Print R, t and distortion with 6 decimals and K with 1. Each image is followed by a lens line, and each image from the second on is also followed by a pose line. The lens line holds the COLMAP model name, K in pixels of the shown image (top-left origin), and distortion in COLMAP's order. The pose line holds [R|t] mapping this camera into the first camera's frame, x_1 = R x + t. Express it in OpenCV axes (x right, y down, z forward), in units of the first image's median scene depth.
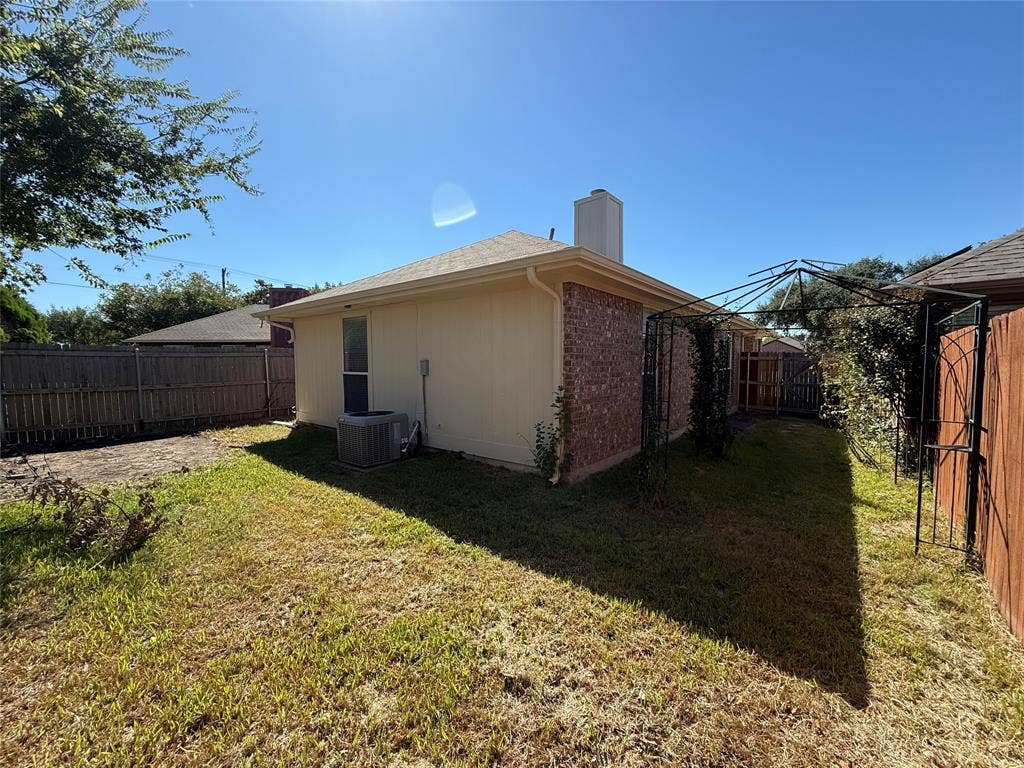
lens RADIAL K [[408.9, 0, 512.0], [0, 408.9, 384.0], [0, 0, 1]] dist [0.000081, 0.000004]
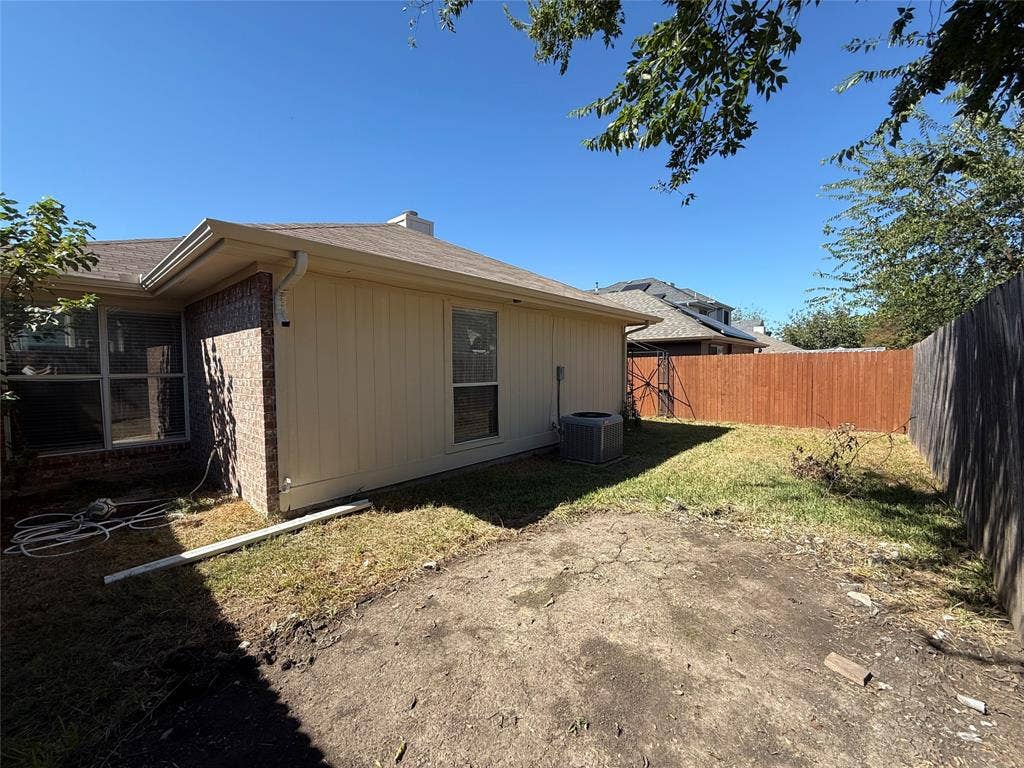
lens RADIAL K [[408.9, 0, 512.0], [0, 408.9, 384.0], [0, 0, 1]] dist [0.000081, 0.000004]
pose [[0.024128, -0.044633, 0.998712, -1.202197], [0.063051, 0.997082, 0.043037, -0.058213], [-0.997719, 0.061931, 0.026872, 0.971036]]
